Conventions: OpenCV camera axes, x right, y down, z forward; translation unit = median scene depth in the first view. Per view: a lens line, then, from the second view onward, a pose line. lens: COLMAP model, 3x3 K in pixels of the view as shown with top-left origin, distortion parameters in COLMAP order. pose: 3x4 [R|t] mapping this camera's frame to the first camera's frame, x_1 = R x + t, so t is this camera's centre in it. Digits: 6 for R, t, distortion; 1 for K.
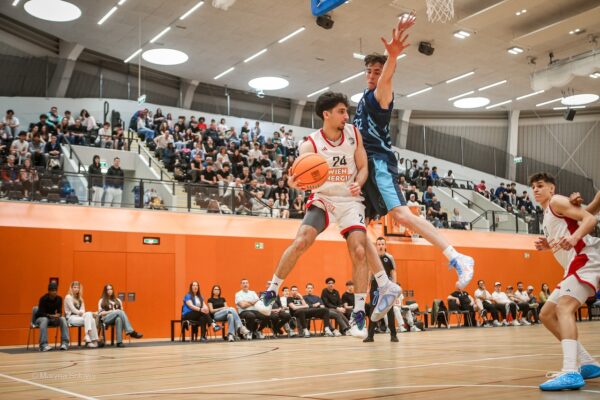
lens RADIAL K [[710.6, 0, 300.0], [0, 710.6, 200.0], [0, 0, 1]] dist [0.065372, 0.006640]
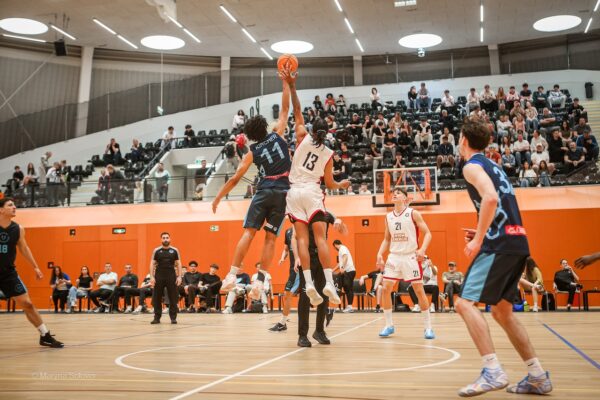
lens RADIAL K [[748.5, 0, 300.0], [0, 748.5, 200.0], [0, 0, 1]] dist [-0.003855, -0.008142]
pose [[0.664217, -0.067860, -0.744453, 0.826845], [0.114046, 0.993412, 0.011200, 0.021307], [0.738789, -0.092341, 0.667581, 0.309779]]
